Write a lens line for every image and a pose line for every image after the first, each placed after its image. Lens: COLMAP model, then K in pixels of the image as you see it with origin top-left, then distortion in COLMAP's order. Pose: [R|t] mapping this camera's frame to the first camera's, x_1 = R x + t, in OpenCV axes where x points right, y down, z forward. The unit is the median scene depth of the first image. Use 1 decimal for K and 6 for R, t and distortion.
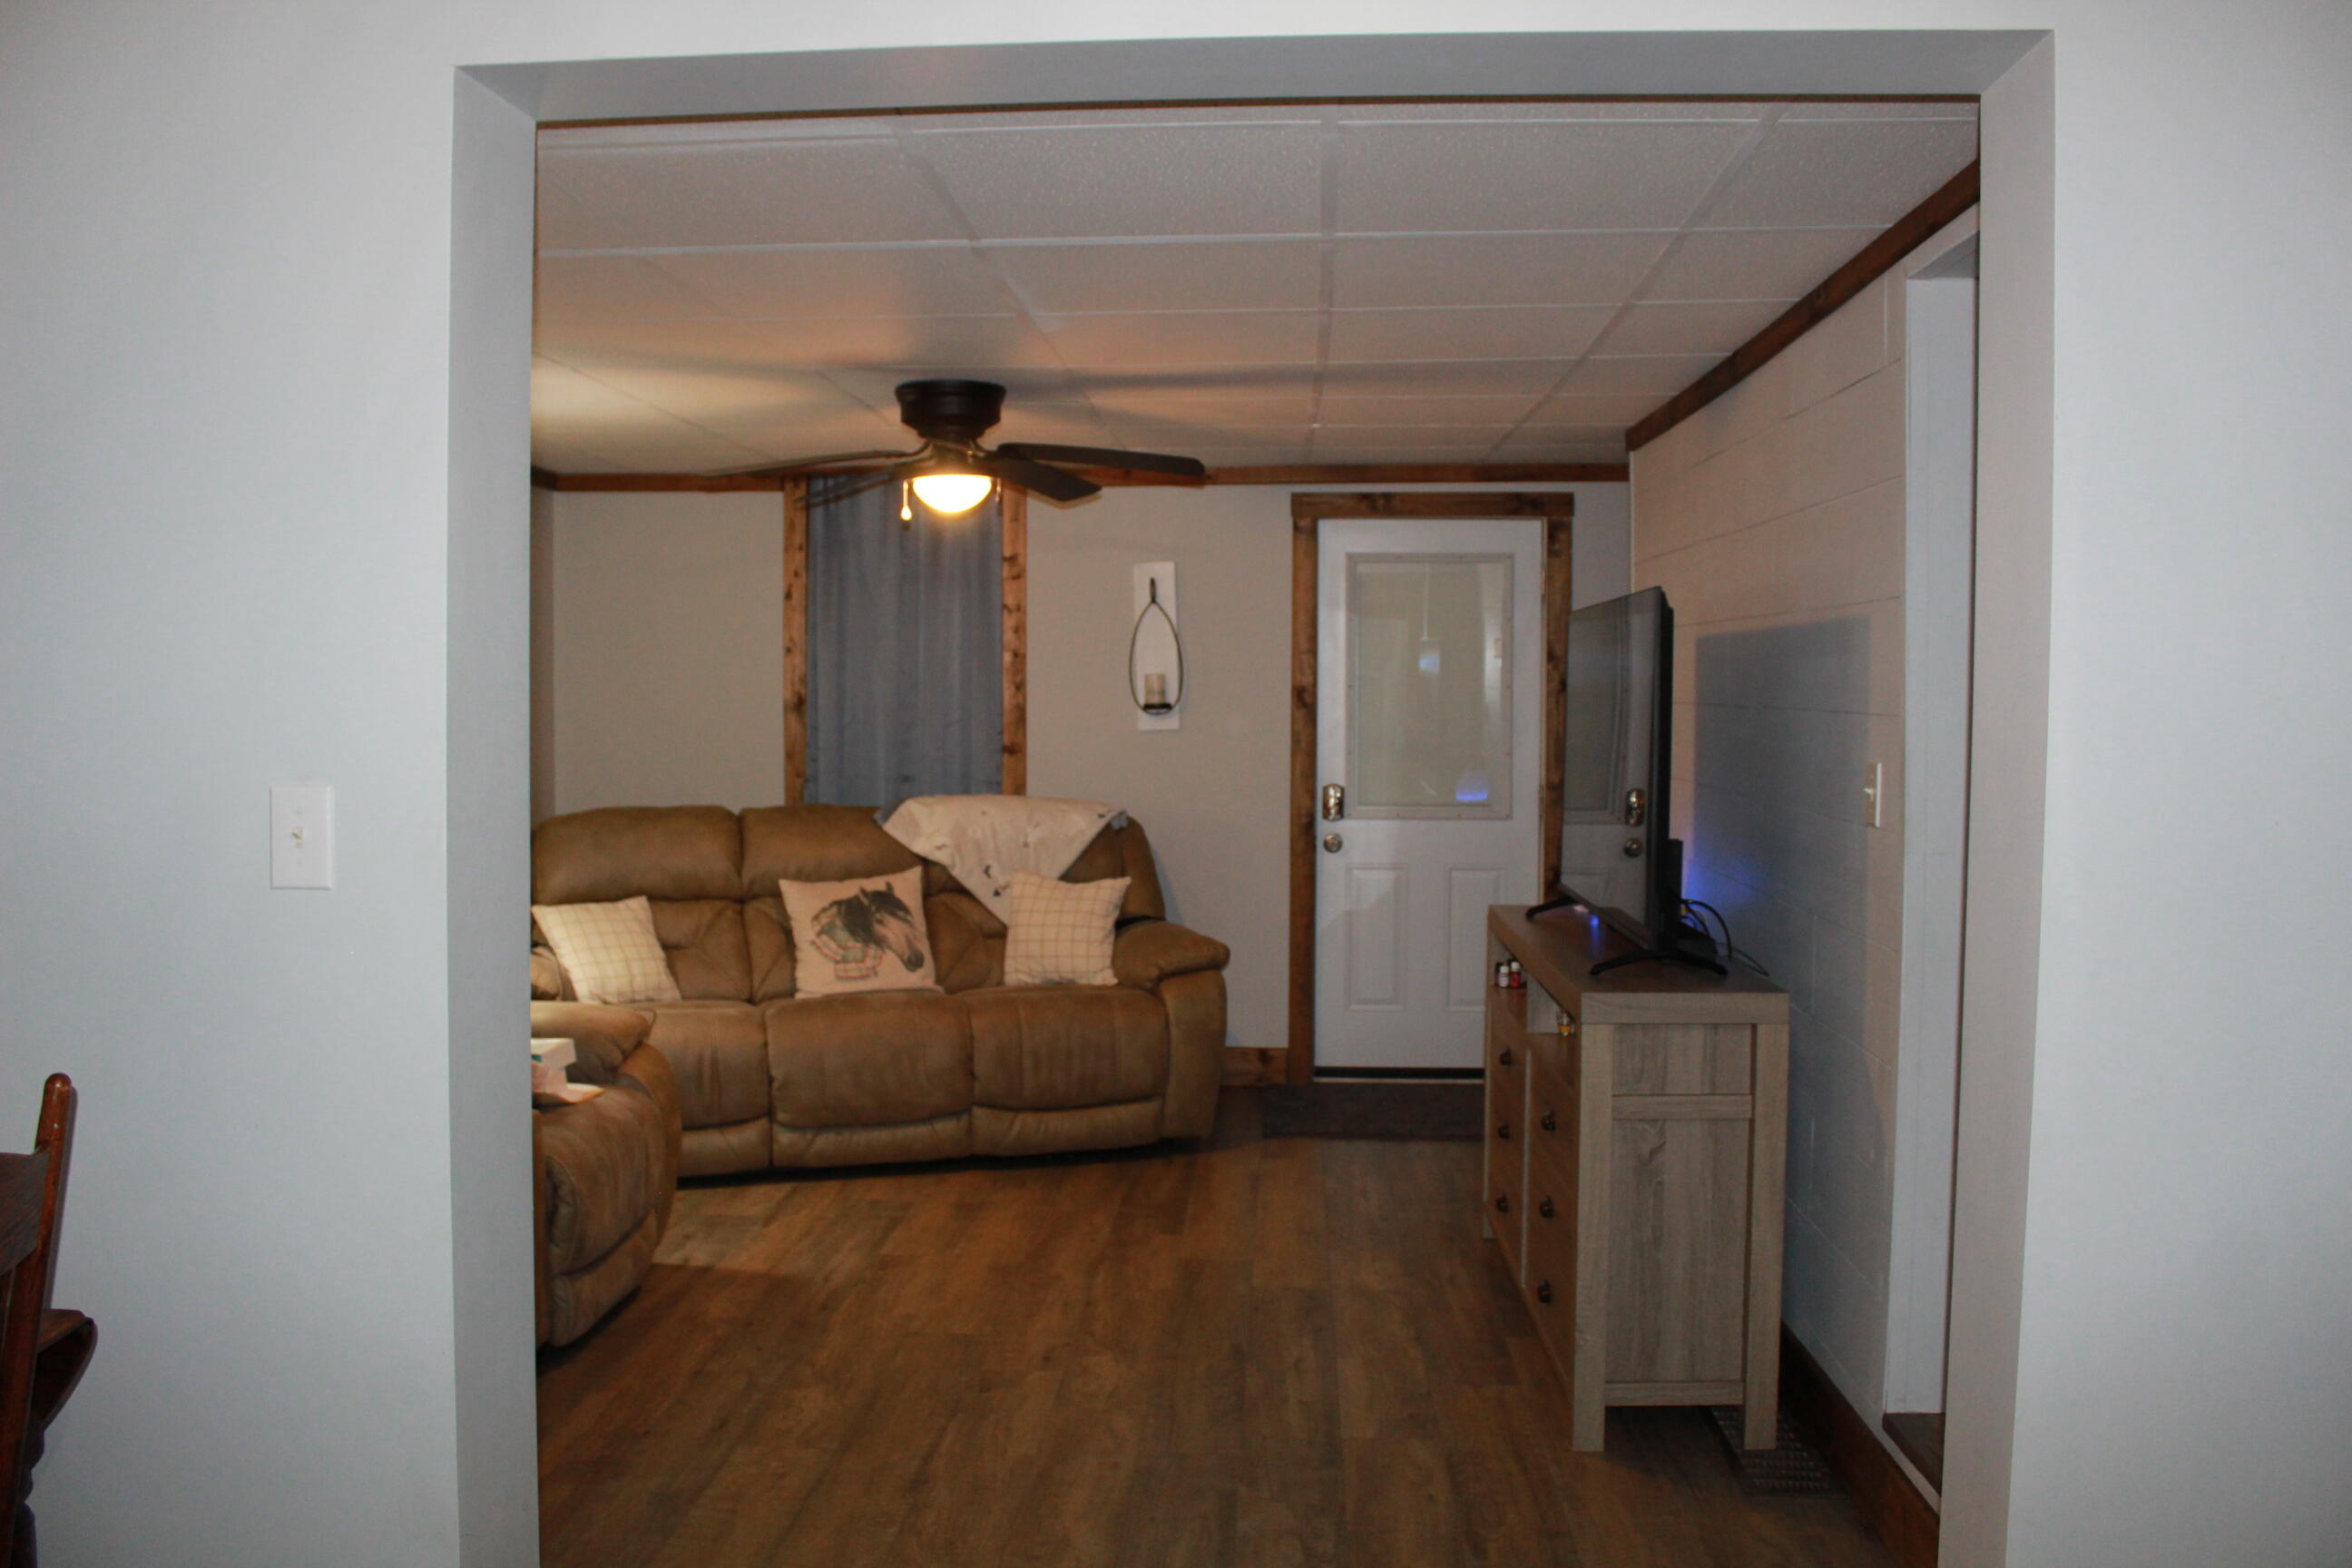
lens RADIAL K [[1957.0, 0, 1168.7], [0, 1957.0, 777.0], [0, 0, 1]] dist [-0.165382, 0.144932]
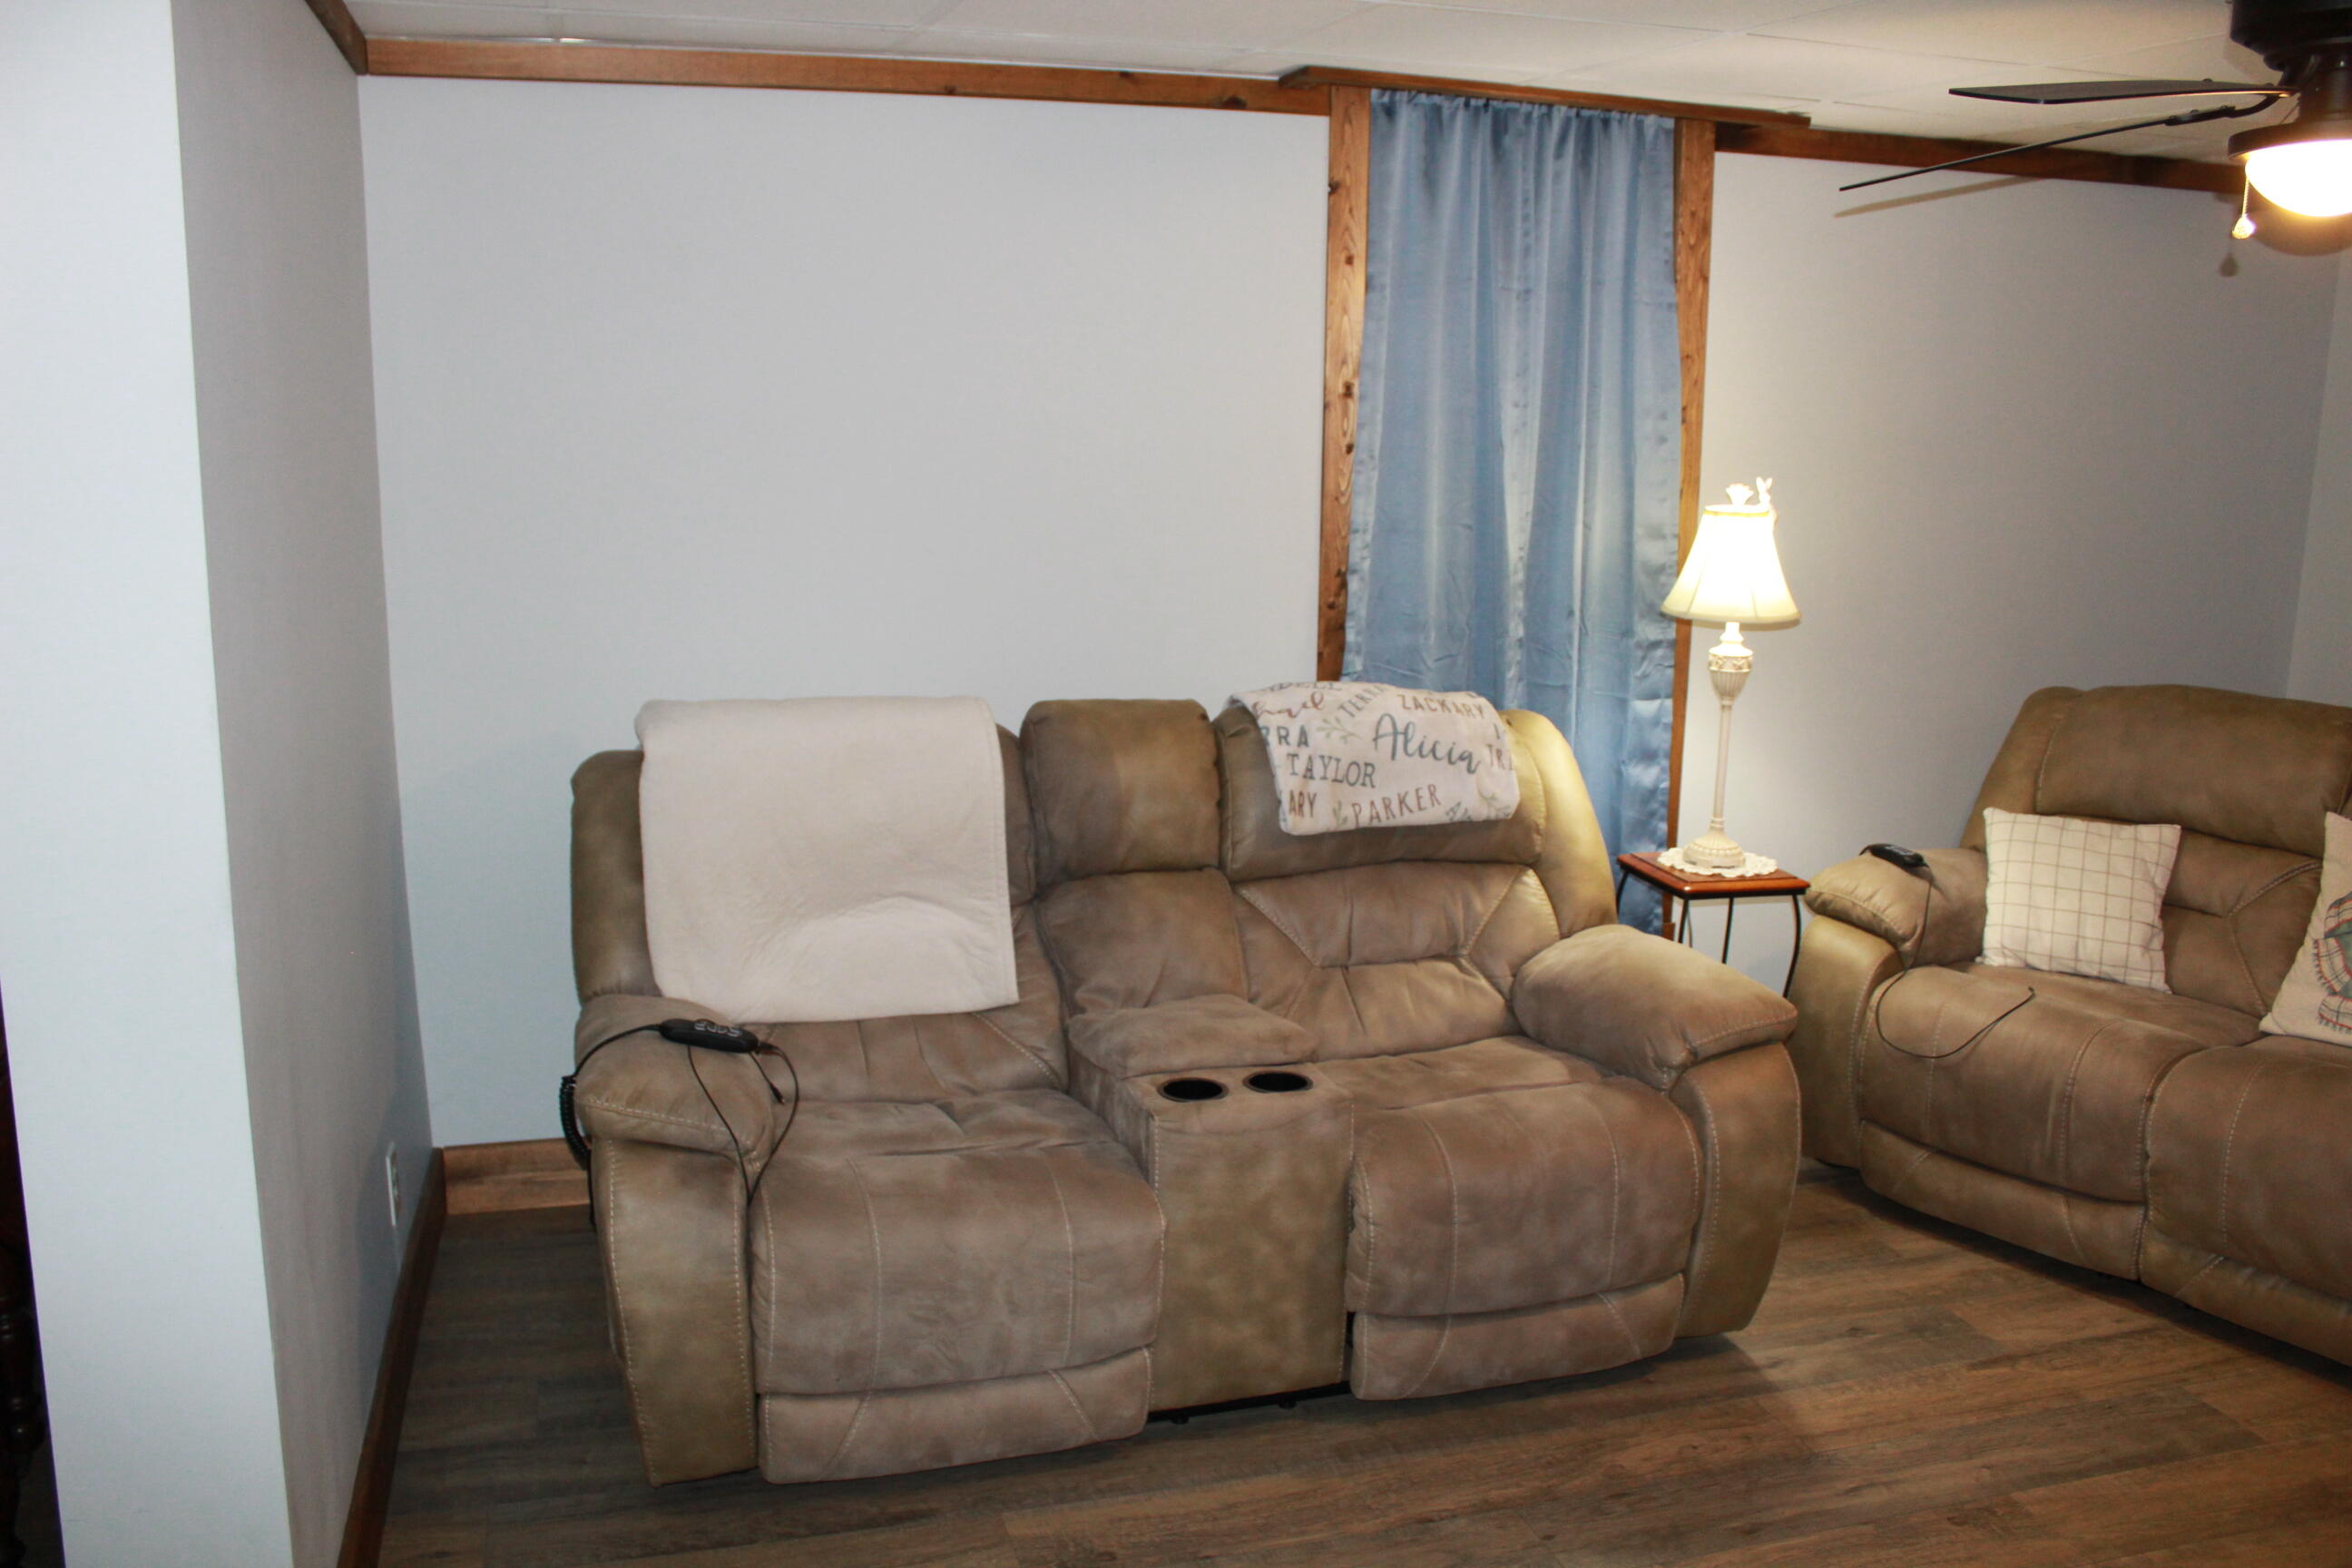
lens RADIAL K [[1957.0, 0, 1154.8], [0, 1957.0, 787.2], [0, 0, 1]] dist [-0.165382, 0.144932]
pose [[0.343784, 0.196343, -0.918293, 0.222844], [-0.062315, 0.980511, 0.186317, -0.055336], [0.936979, -0.006830, 0.349320, 0.477157]]
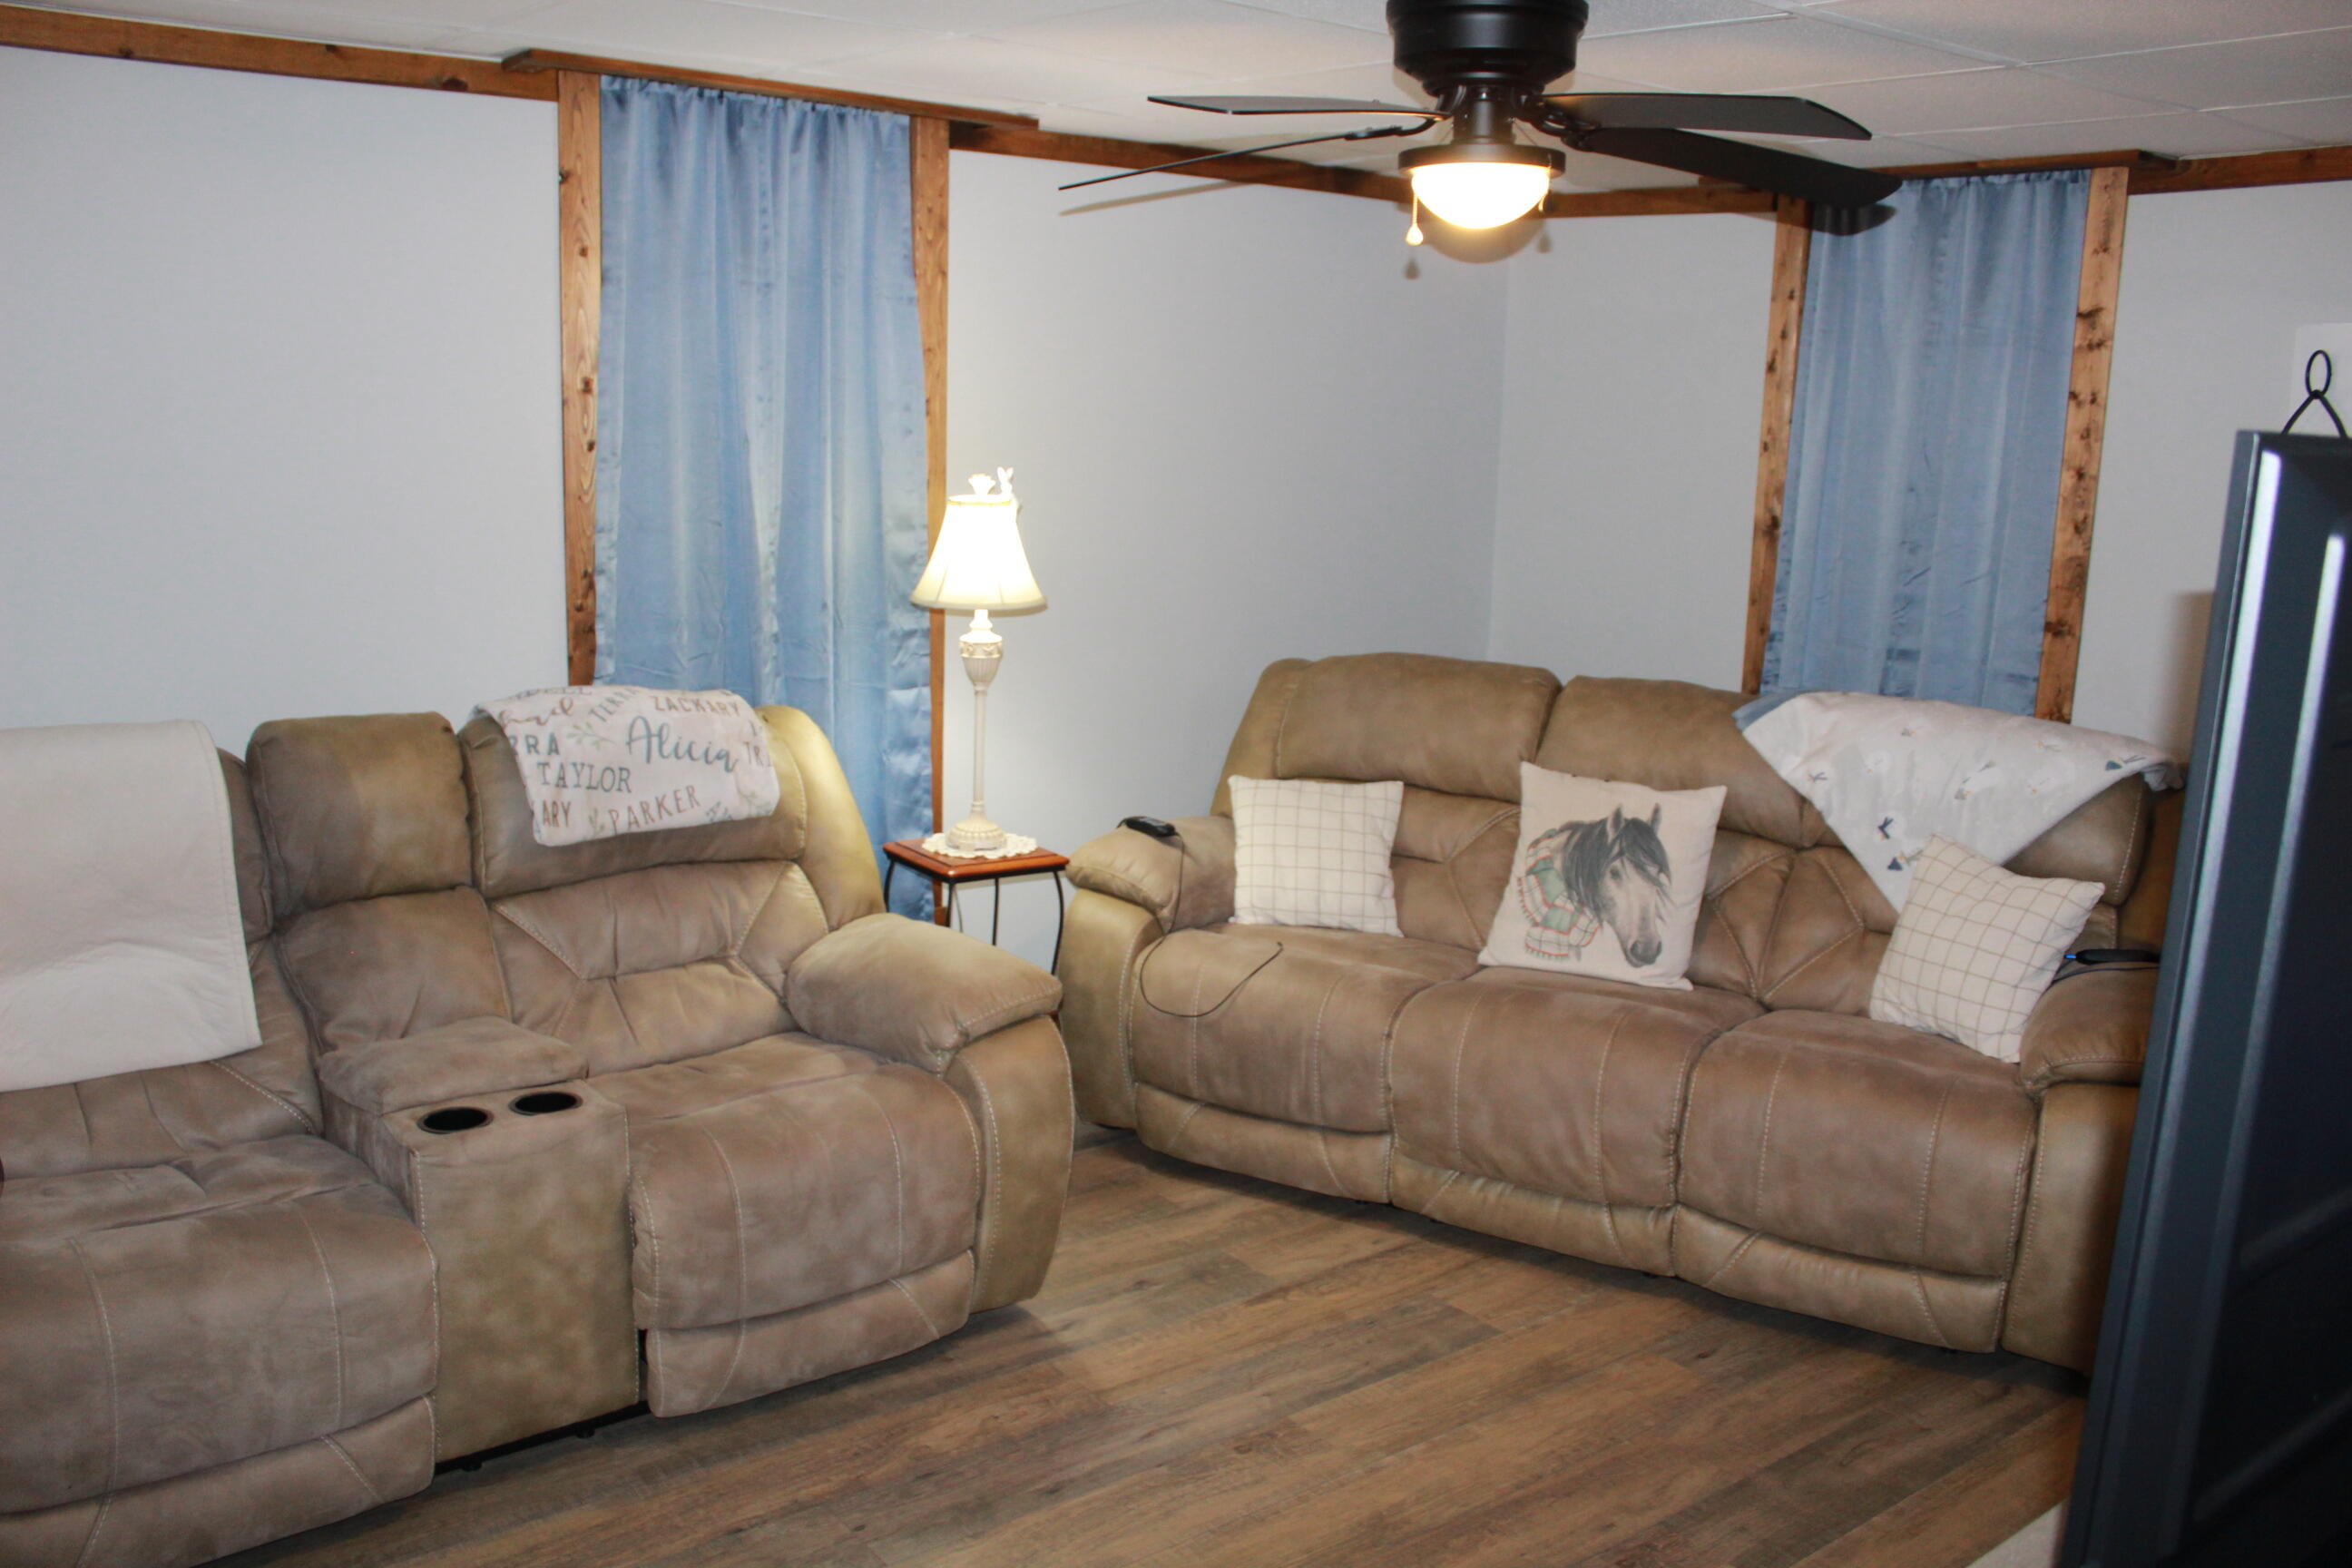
lens RADIAL K [[1957.0, 0, 1161.0], [0, 1957.0, 789.6], [0, 0, 1]] dist [-0.165382, 0.144932]
pose [[0.659802, 0.169879, -0.731985, 0.225804], [-0.067930, 0.983606, 0.167044, -0.056452], [0.748363, -0.060493, 0.660526, 0.485844]]
